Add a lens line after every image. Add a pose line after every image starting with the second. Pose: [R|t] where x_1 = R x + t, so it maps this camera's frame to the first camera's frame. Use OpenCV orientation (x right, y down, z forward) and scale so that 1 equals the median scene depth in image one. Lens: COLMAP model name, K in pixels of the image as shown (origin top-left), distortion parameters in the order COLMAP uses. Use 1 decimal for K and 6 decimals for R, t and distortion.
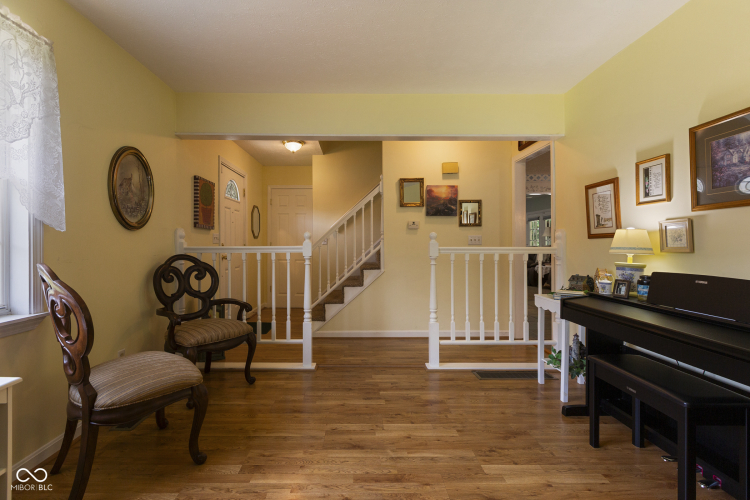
lens RADIAL K [[351.1, 0, 356.4], [0, 351.1, 245.8], [0, 0, 1]] dist [-0.000852, -0.000123]
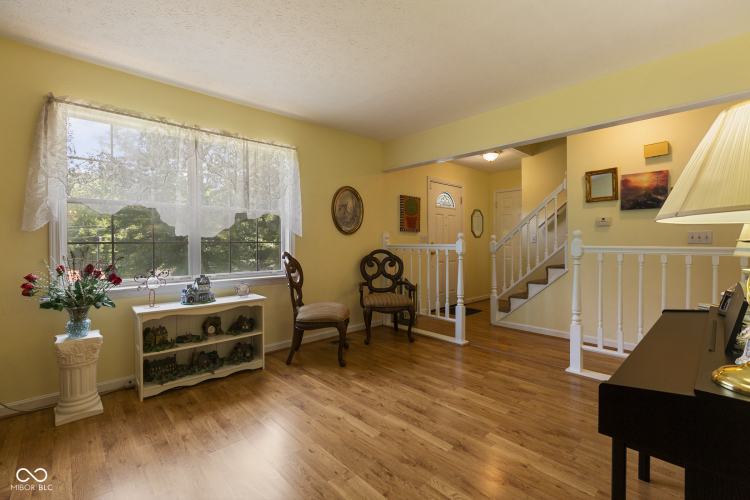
lens RADIAL K [[335.2, 0, 374.5], [0, 335.2, 245.3], [0, 0, 1]] dist [0.000701, 0.000391]
pose [[0.683926, 0.006604, -0.729522, 0.539020], [-0.002432, 0.999974, 0.006772, -0.003477], [0.729548, -0.002858, 0.683924, -0.025580]]
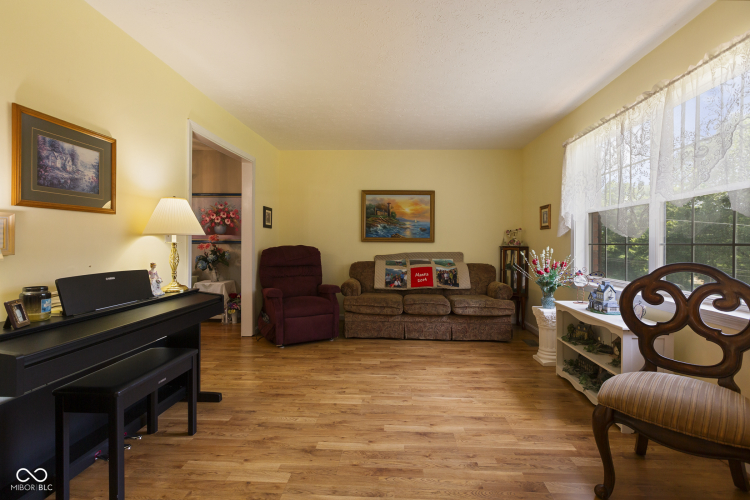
lens RADIAL K [[335.2, 0, 374.5], [0, 335.2, 245.3], [0, 0, 1]] dist [0.000701, 0.000391]
pose [[-0.997633, -0.002931, 0.068704, 0.038028], [-0.002313, 0.999956, 0.009068, -0.007965], [-0.068727, 0.008887, -0.997596, 1.113739]]
